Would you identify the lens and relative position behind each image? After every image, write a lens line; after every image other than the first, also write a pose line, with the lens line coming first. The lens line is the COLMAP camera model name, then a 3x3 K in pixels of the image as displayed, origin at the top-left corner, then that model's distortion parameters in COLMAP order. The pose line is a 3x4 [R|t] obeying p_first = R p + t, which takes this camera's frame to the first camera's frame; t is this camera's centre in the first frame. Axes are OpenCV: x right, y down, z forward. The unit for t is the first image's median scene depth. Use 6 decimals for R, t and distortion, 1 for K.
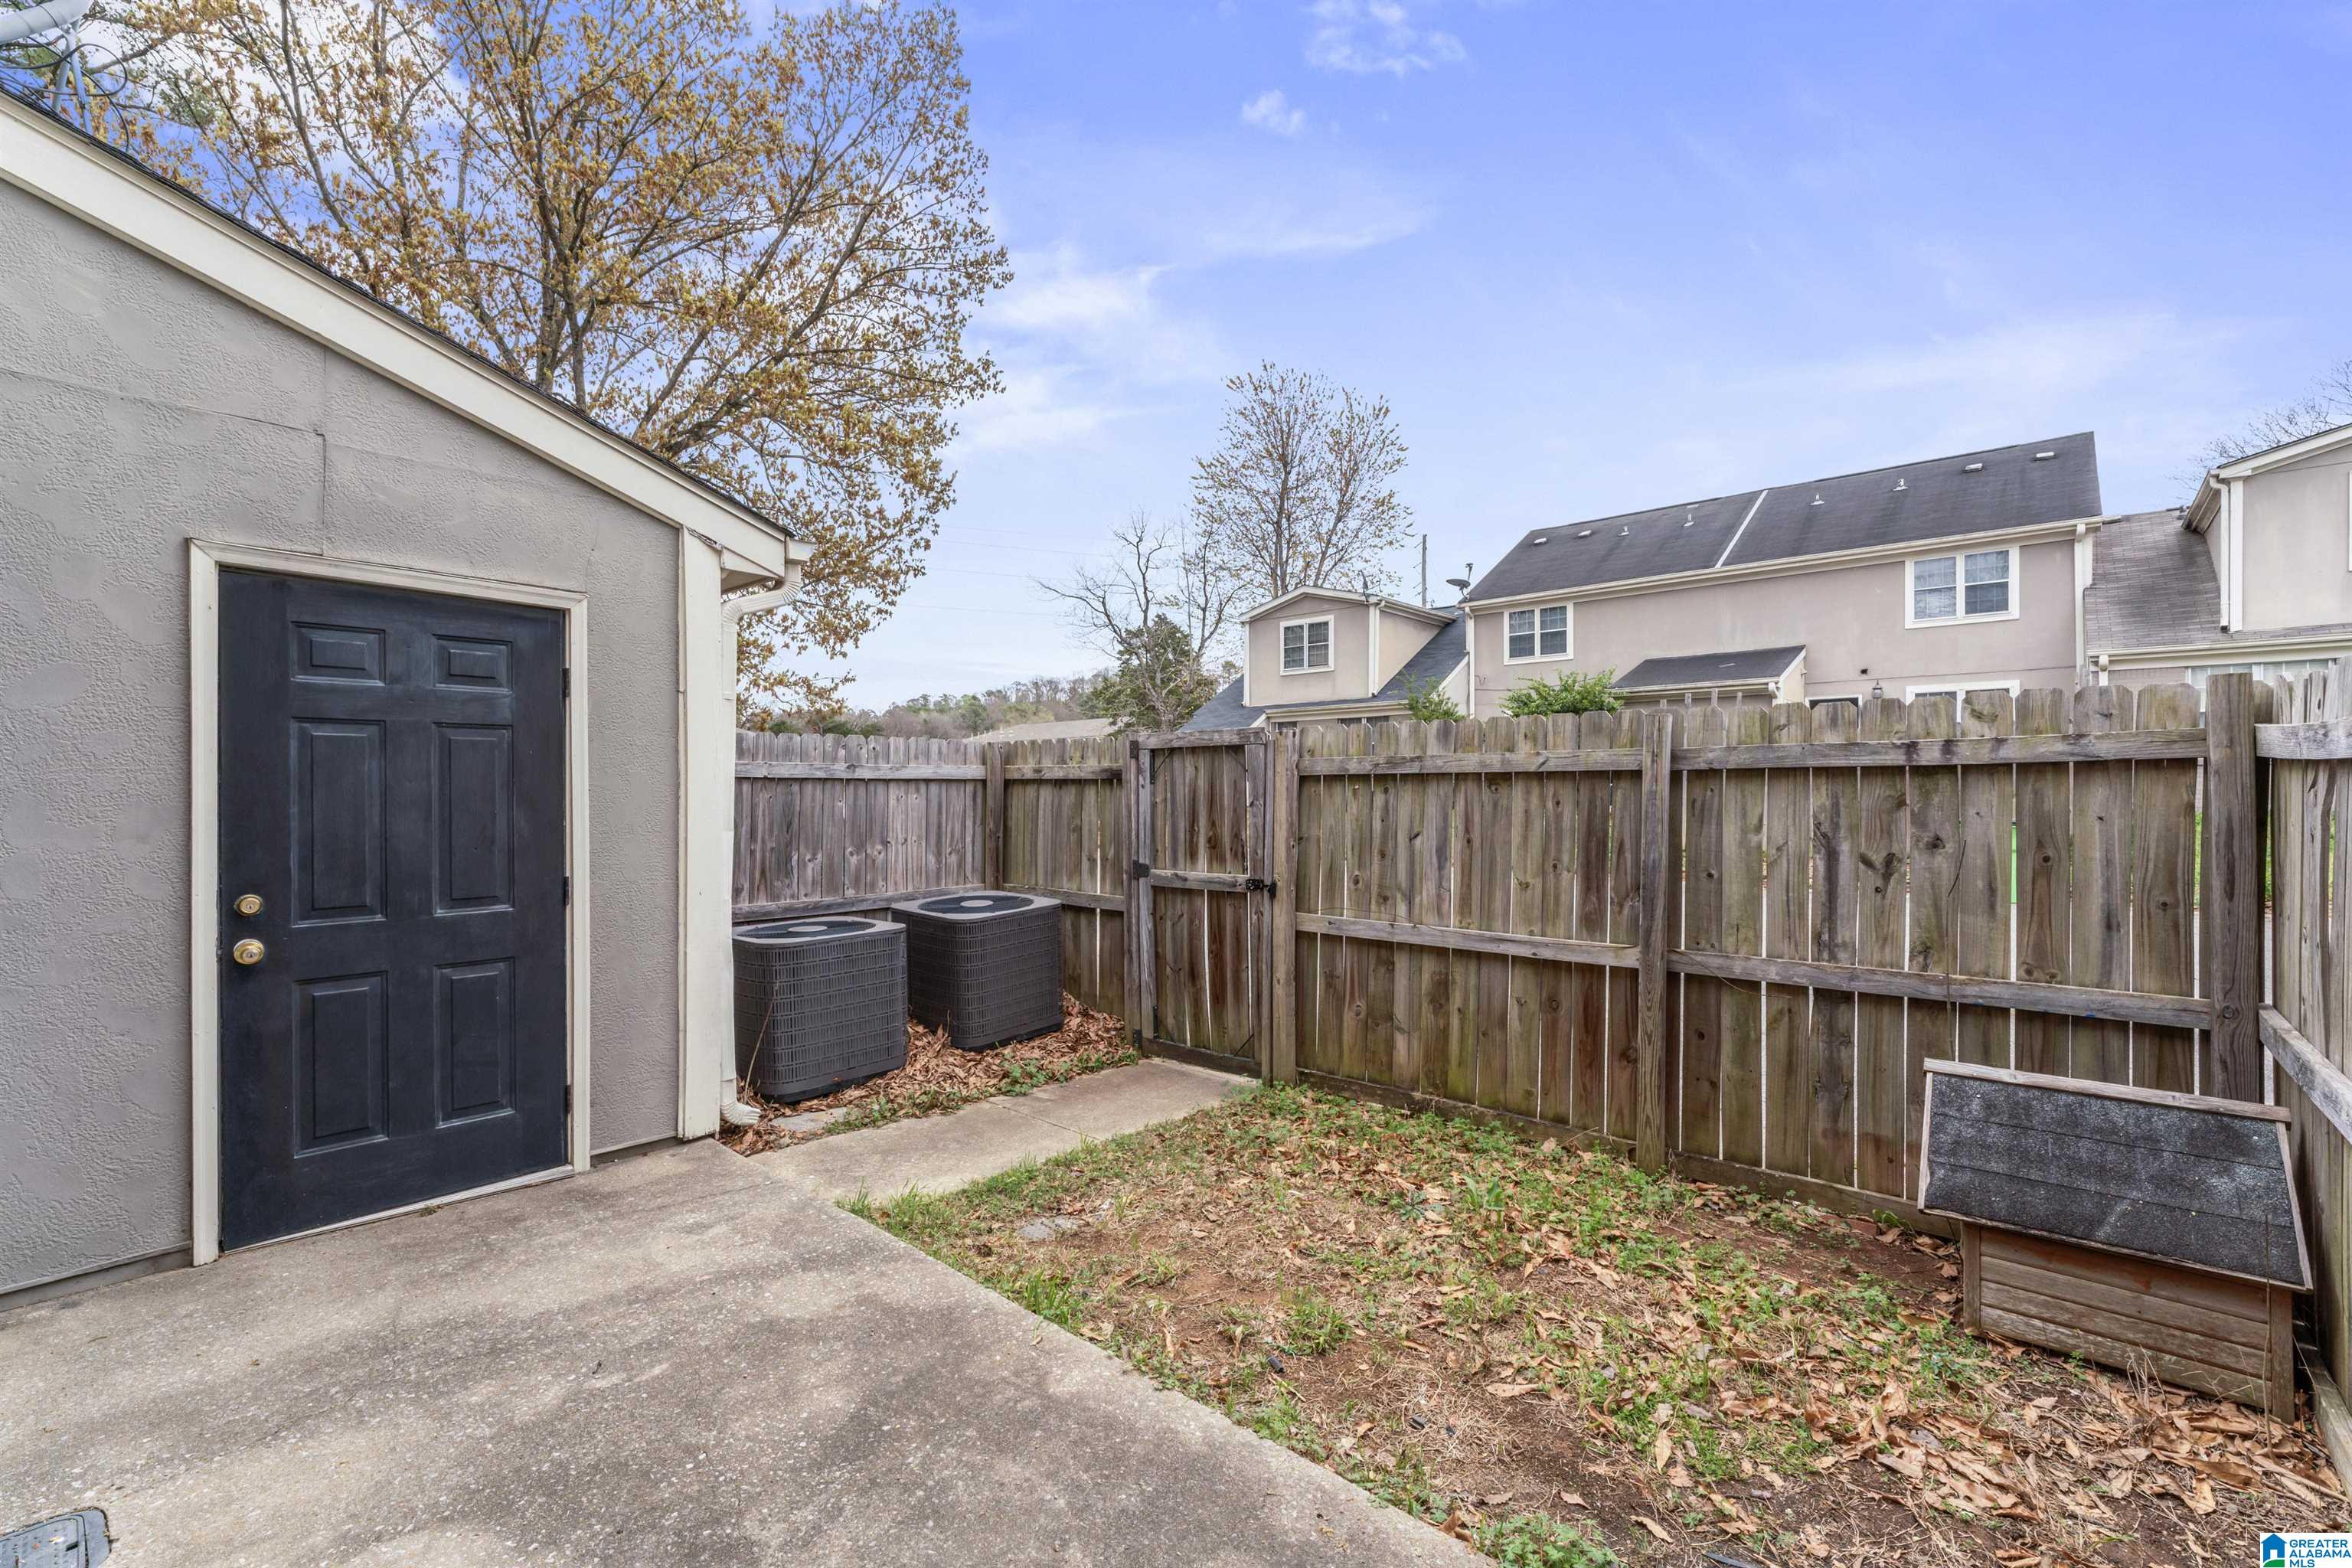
lens RADIAL K [[996.2, 0, 1178.0], [0, 996.2, 800.8], [0, 0, 1]] dist [-0.001330, -0.000214]
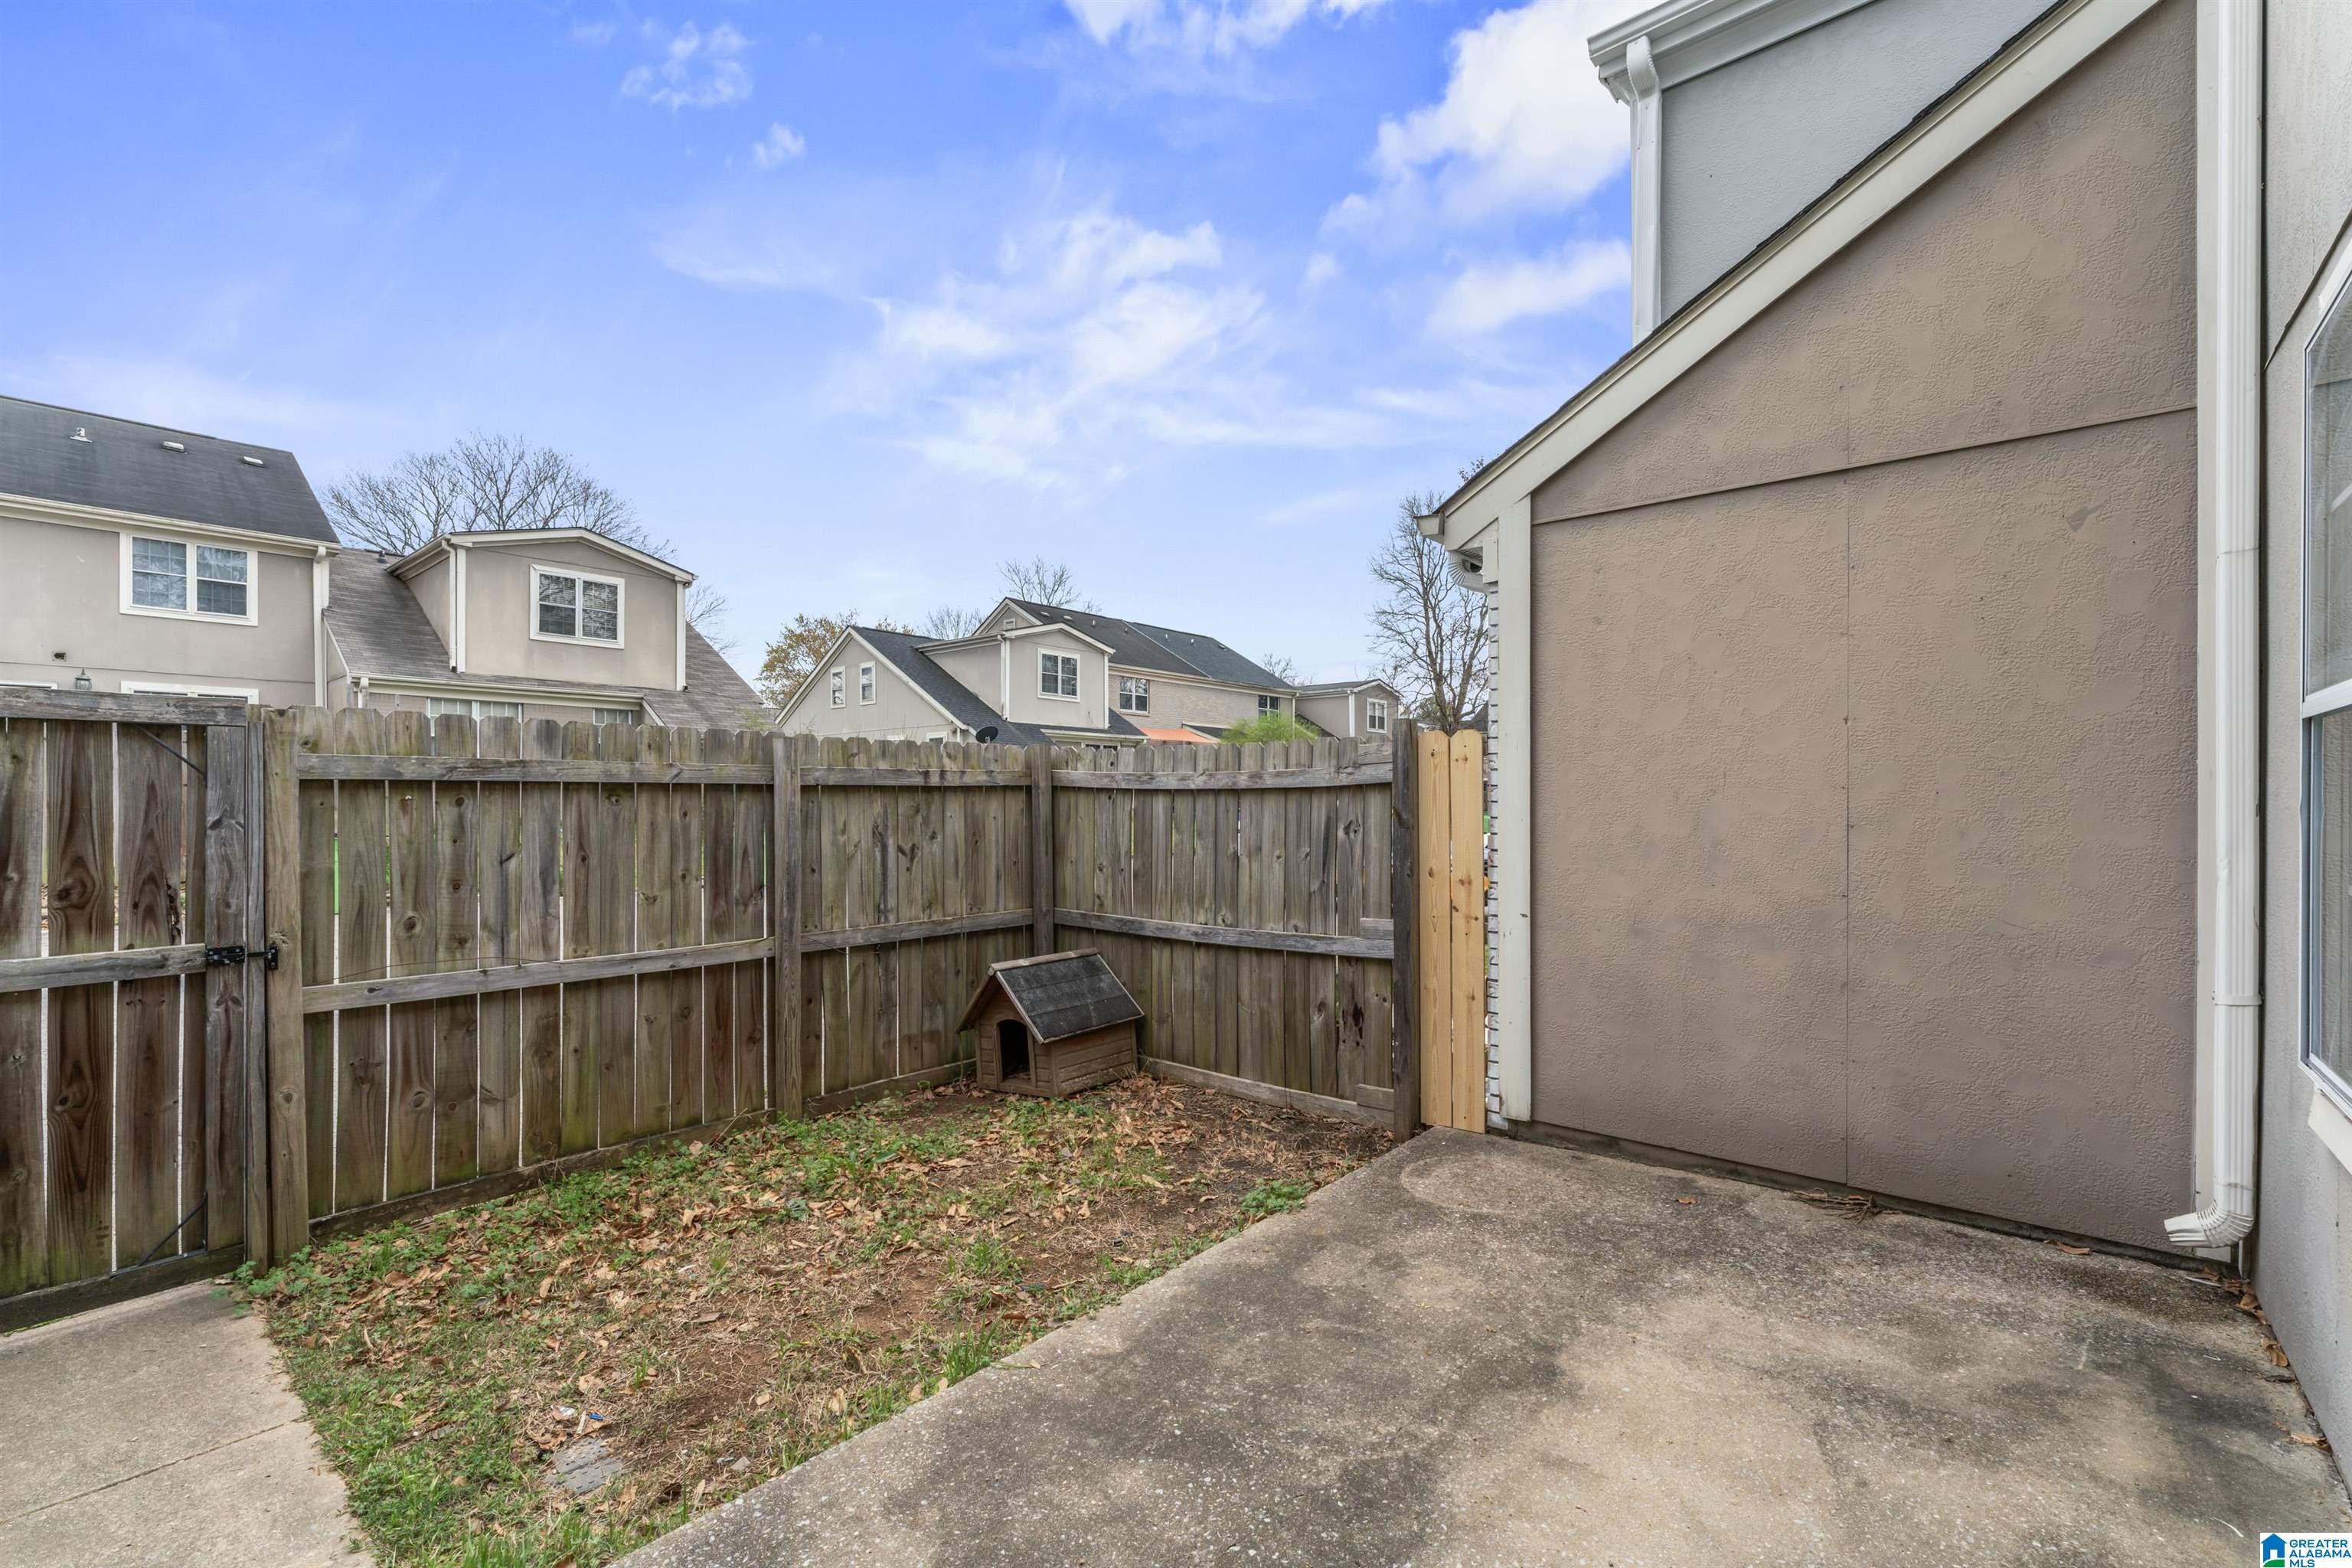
lens RADIAL K [[1003.7, 0, 1180.2], [0, 1003.7, 820.6], [0, 0, 1]] dist [0.000695, 0.000175]
pose [[-0.014467, -0.017685, 0.999739, -0.629557], [0.011111, 0.999779, 0.017846, -0.003940], [-0.999834, 0.011366, -0.014268, 0.486757]]
